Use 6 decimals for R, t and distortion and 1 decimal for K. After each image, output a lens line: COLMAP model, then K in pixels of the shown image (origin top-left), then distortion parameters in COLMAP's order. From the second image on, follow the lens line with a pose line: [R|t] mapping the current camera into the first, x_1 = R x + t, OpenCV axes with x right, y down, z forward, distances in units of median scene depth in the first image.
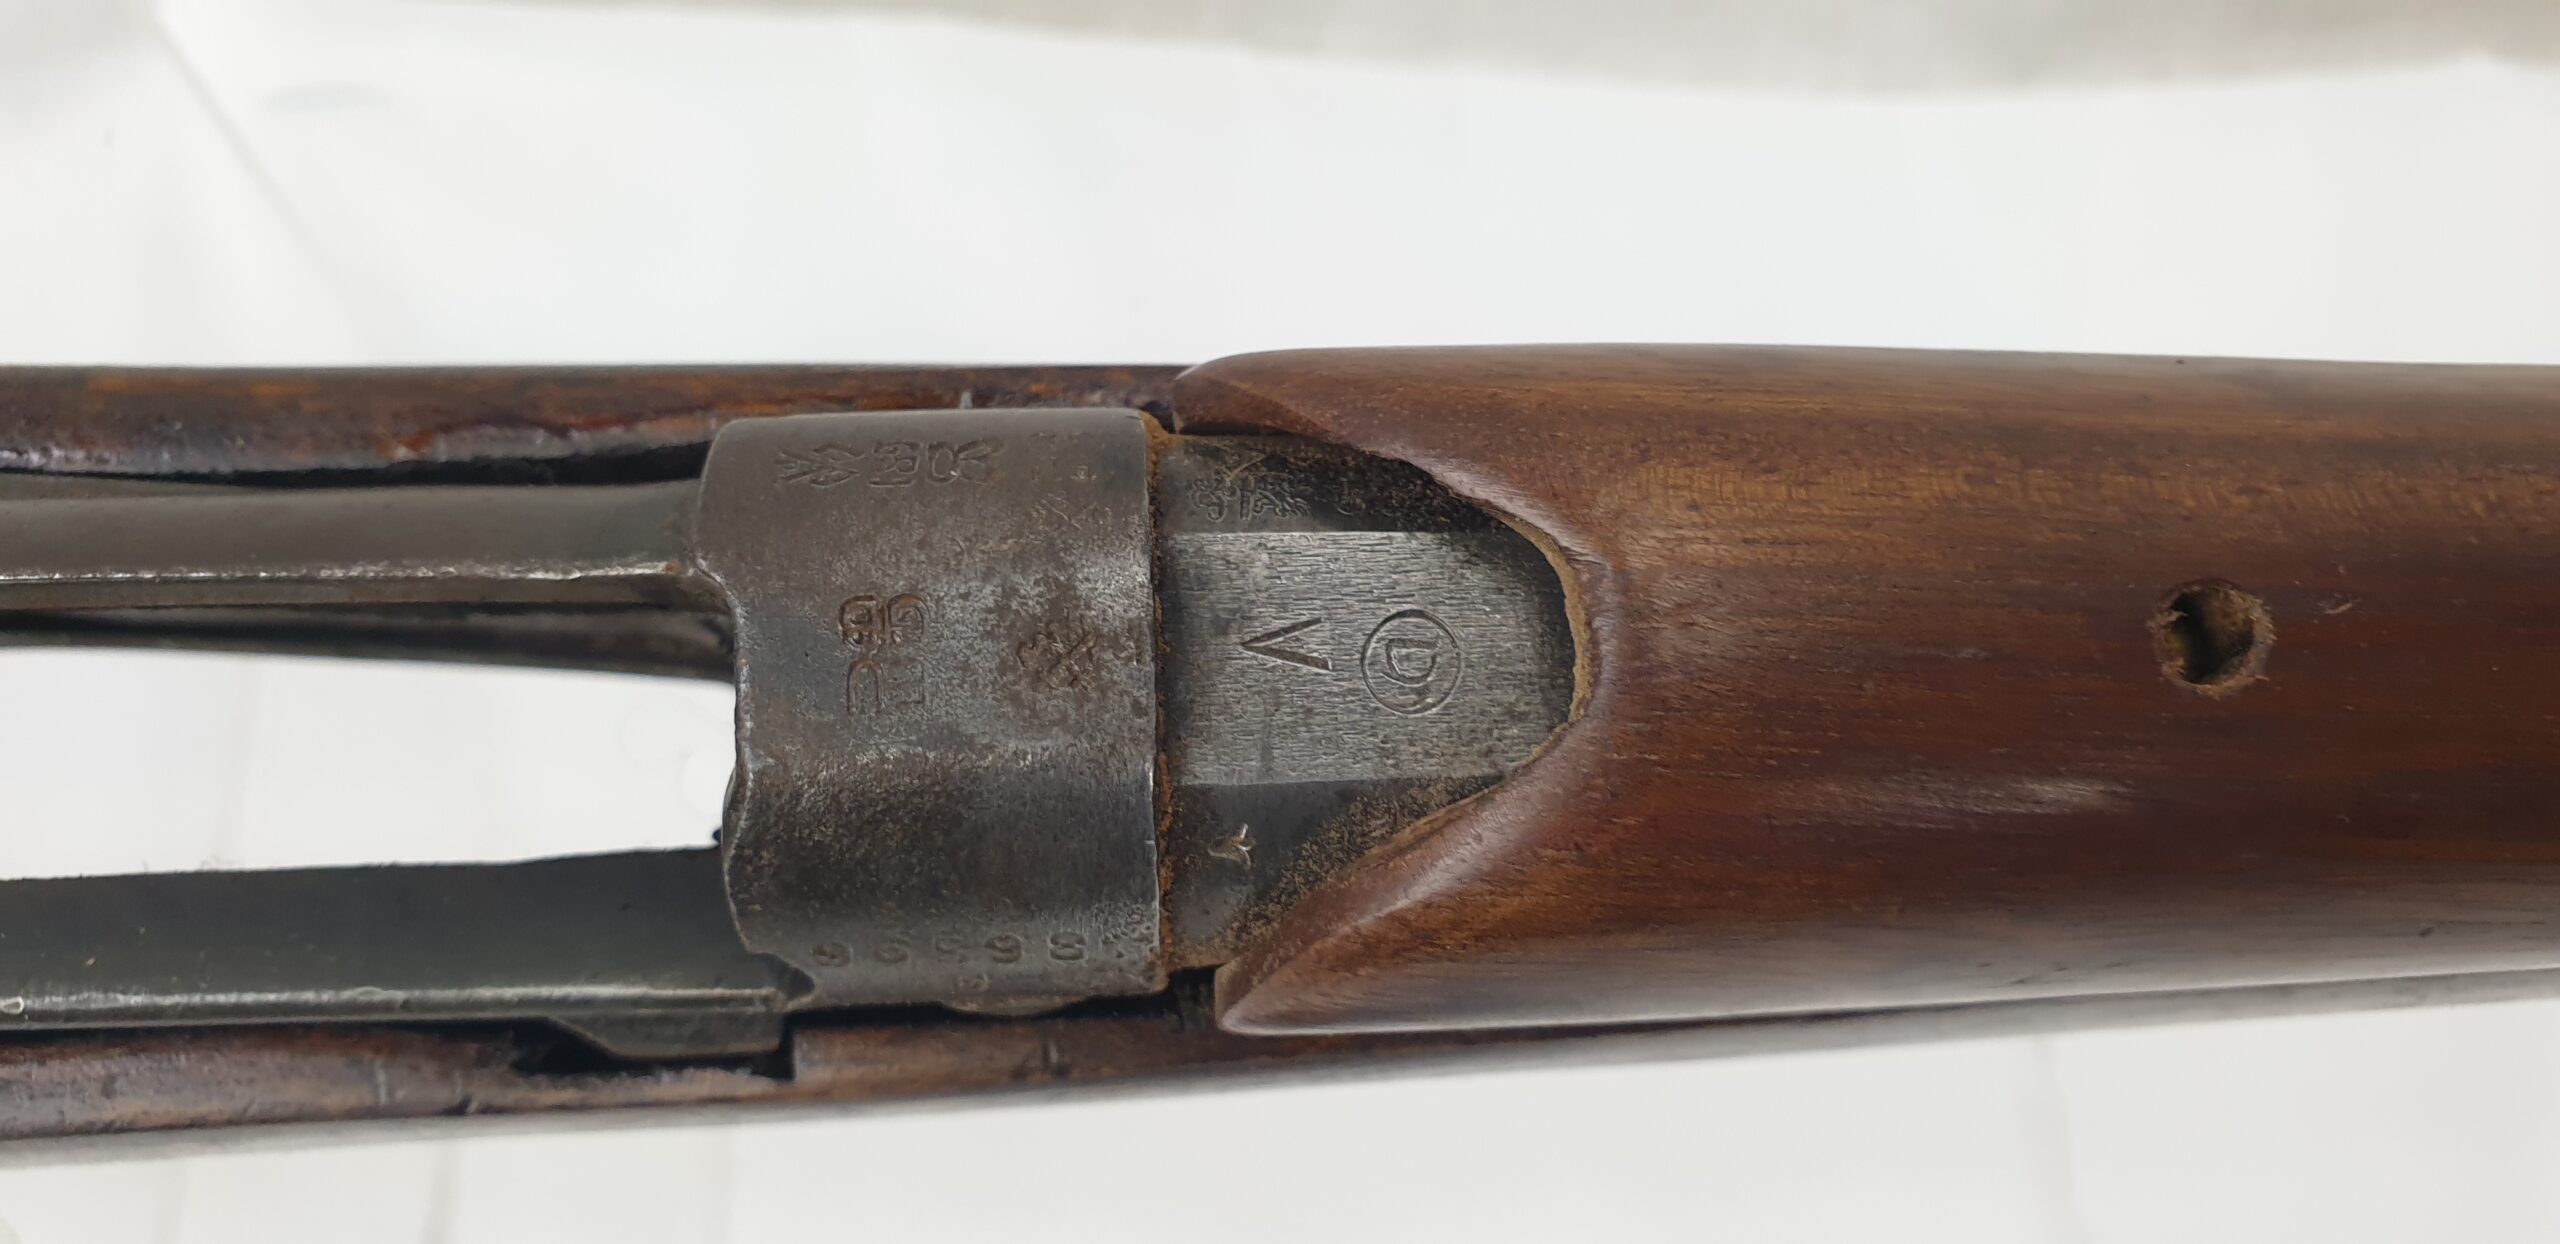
lens RADIAL K [[1889.5, 0, 1329.4], [0, 1889.5, 655.8], [0, 0, 1]] dist [0.032267, -0.052003]
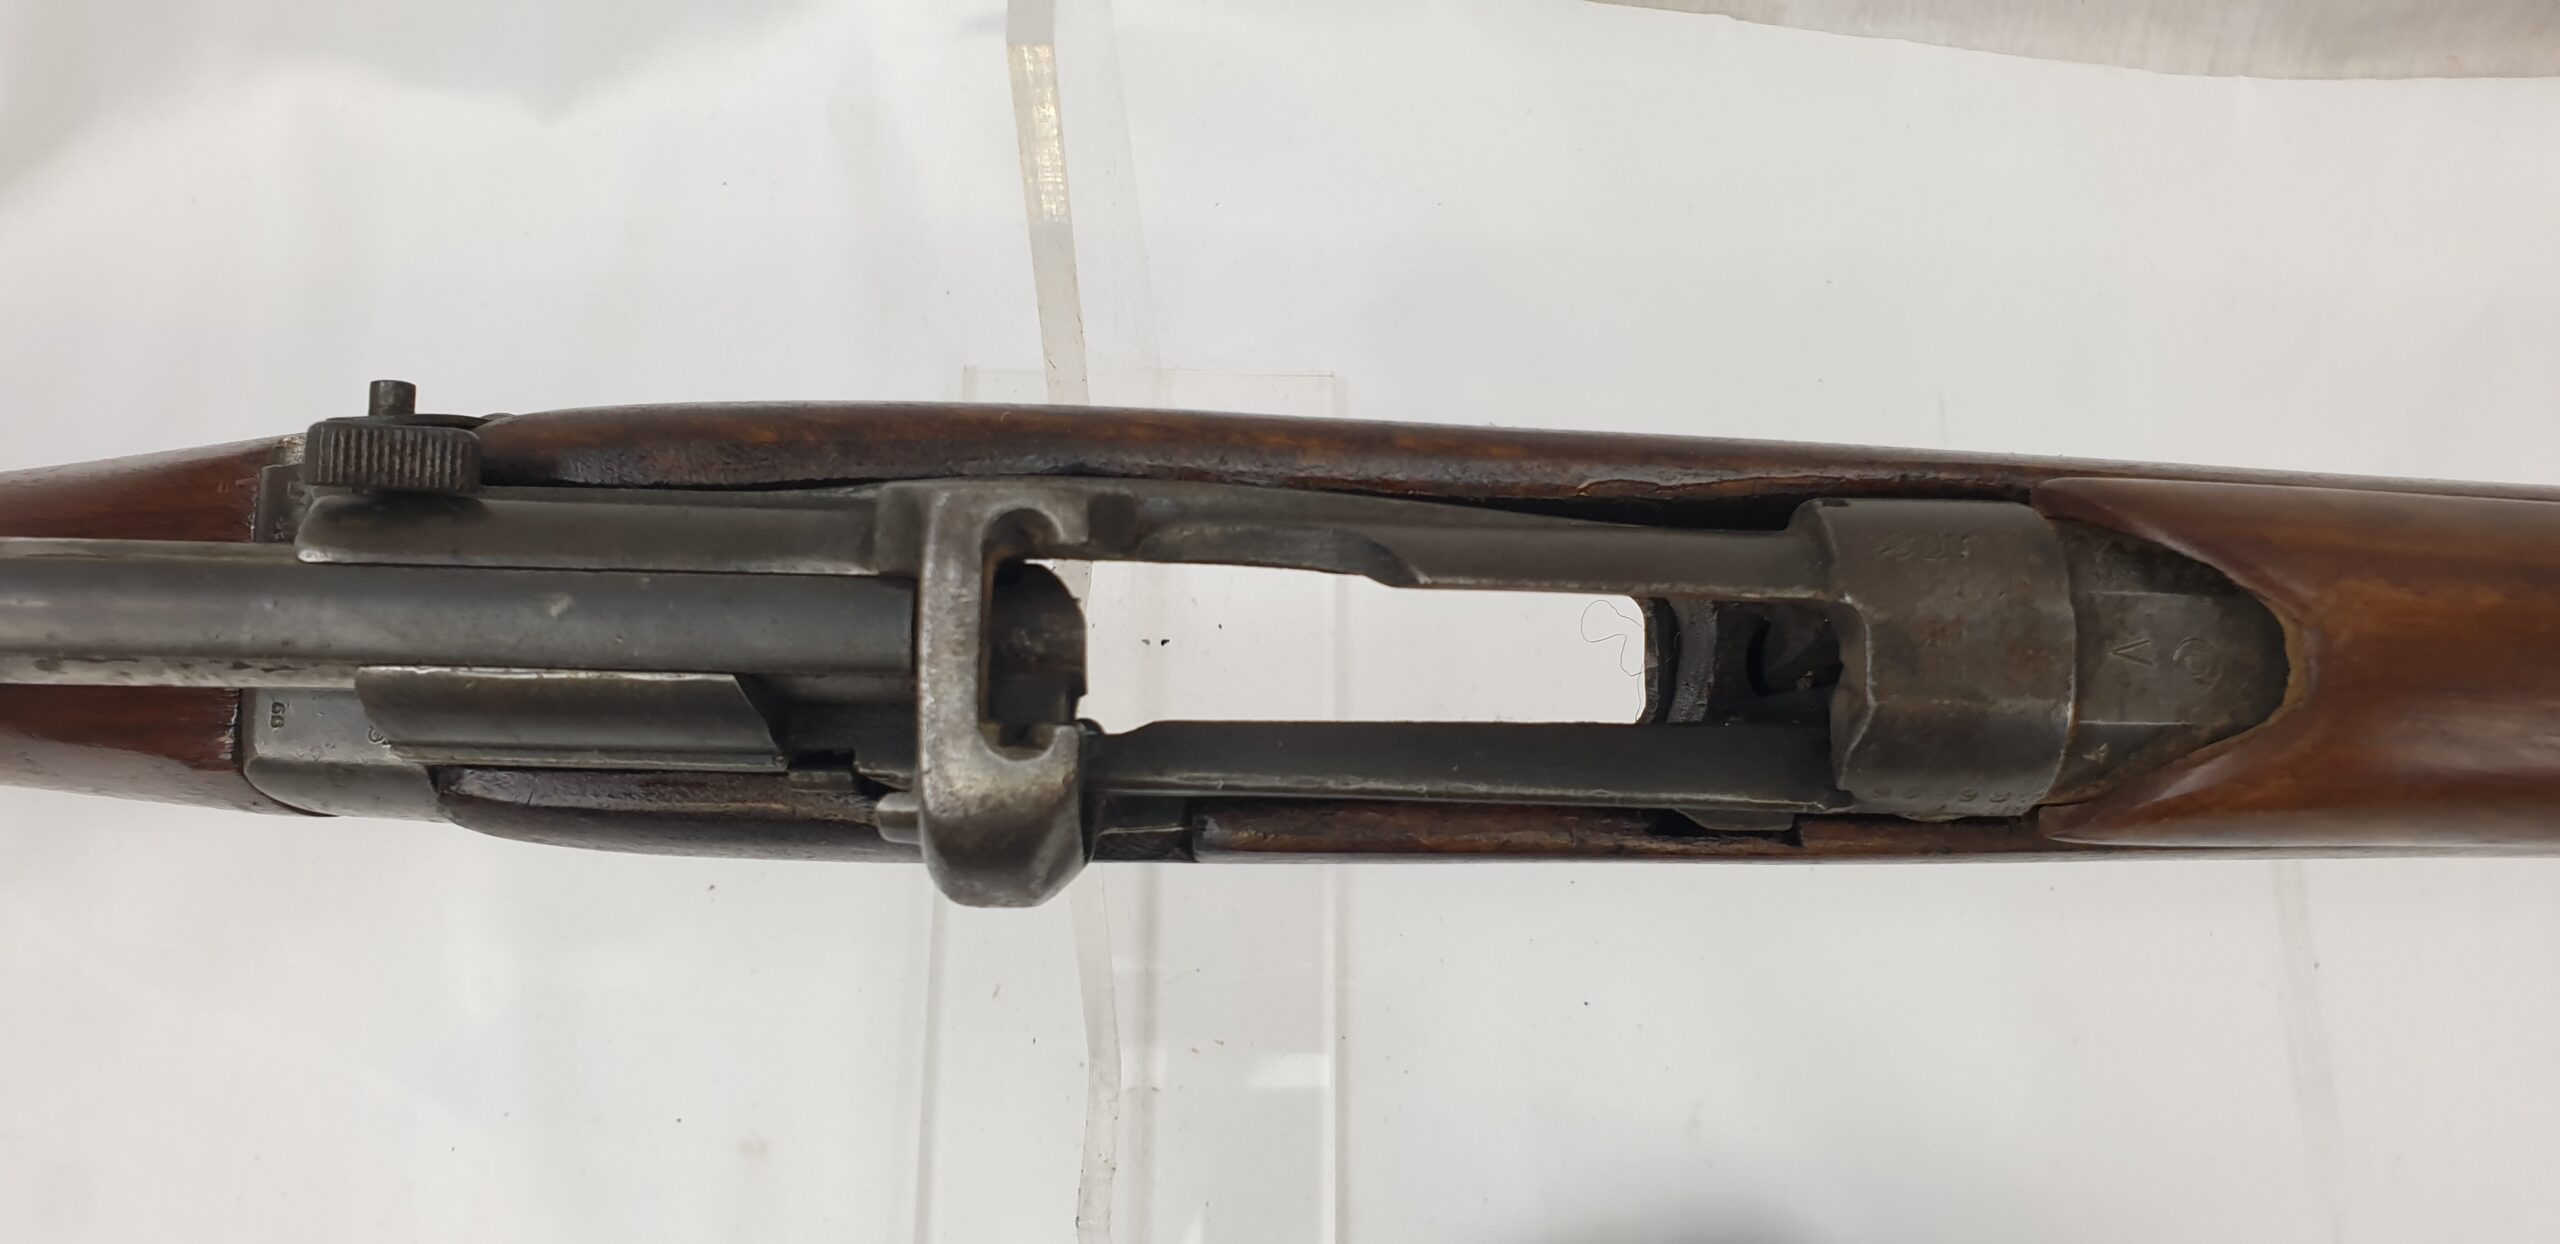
lens RADIAL K [[1889.5, 0, 1329.4], [0, 1889.5, 655.8], [0, 0, 1]] dist [0.032267, -0.052003]
pose [[0.998423, 0.055624, 0.007587, -0.805360], [-0.056105, 0.983930, 0.169511, -0.268113], [0.001964, -0.169669, 0.985499, -0.866053]]
